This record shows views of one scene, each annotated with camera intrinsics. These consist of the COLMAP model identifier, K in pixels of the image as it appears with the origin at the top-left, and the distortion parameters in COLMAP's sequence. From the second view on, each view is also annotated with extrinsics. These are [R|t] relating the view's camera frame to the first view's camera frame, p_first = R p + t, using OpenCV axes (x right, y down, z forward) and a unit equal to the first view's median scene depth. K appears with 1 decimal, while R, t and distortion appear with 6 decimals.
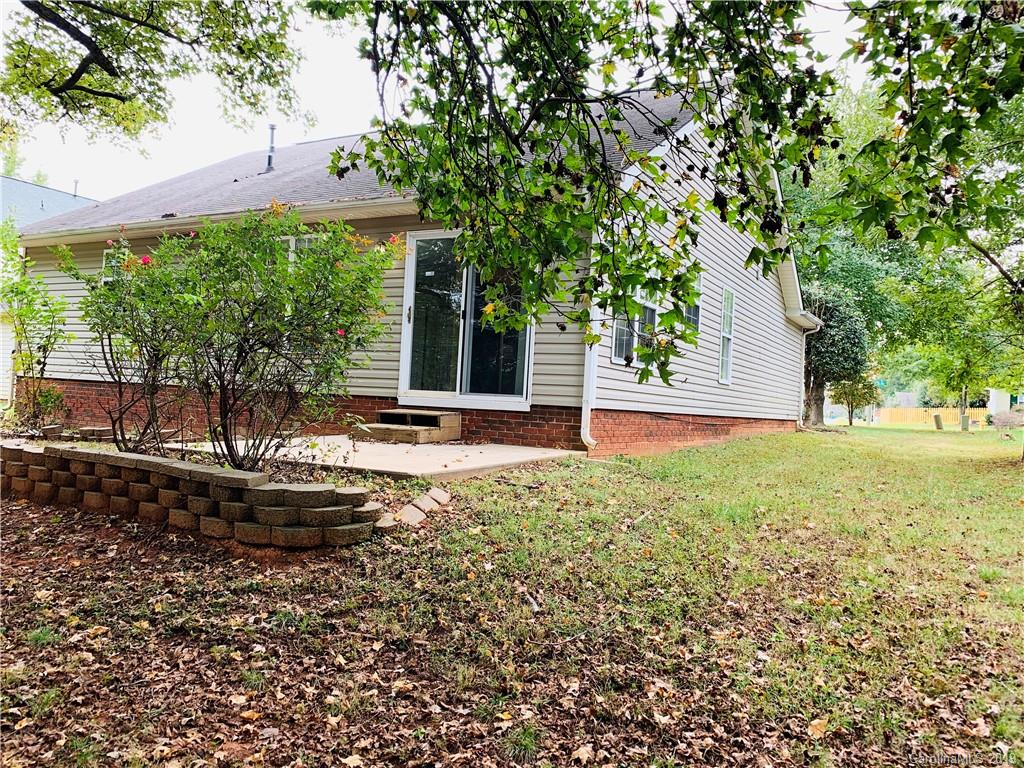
lens RADIAL K [[794.7, 0, 512.0], [0, 794.7, 384.0], [0, 0, 1]] dist [0.009849, 0.001759]
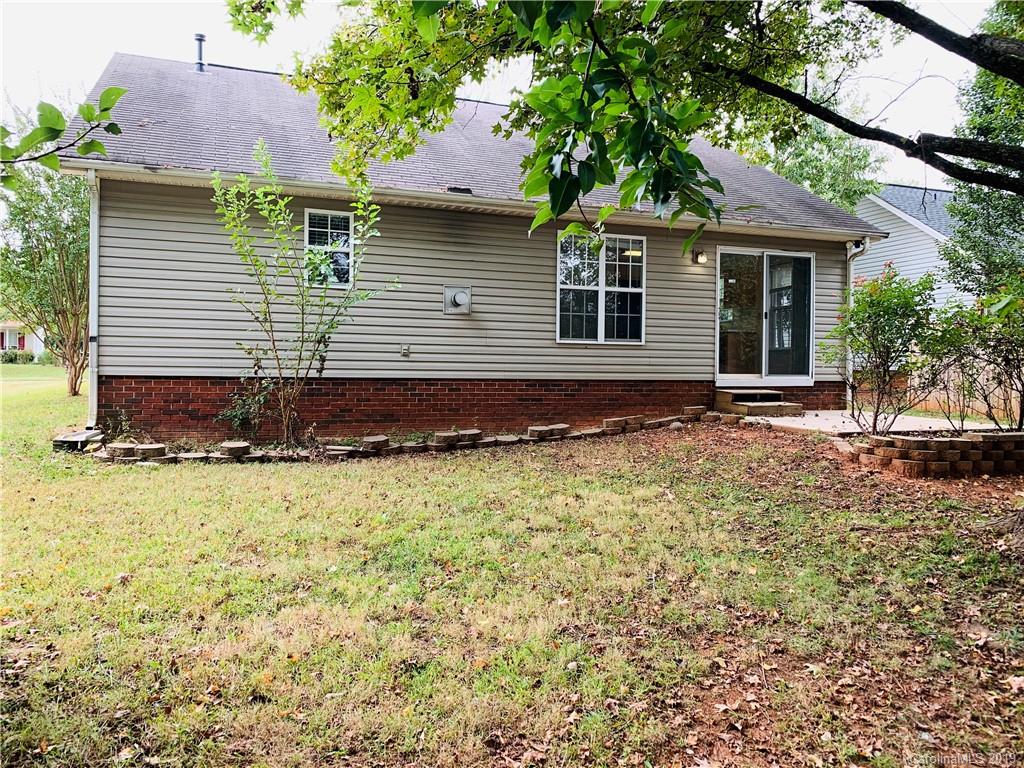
lens RADIAL K [[794.7, 0, 512.0], [0, 794.7, 384.0], [0, 0, 1]] dist [0.009849, 0.001759]
pose [[0.649296, -0.059509, 0.758204, -1.339581], [0.005102, 0.997252, 0.073902, -0.073702], [-0.760519, -0.044116, 0.647815, 0.454259]]
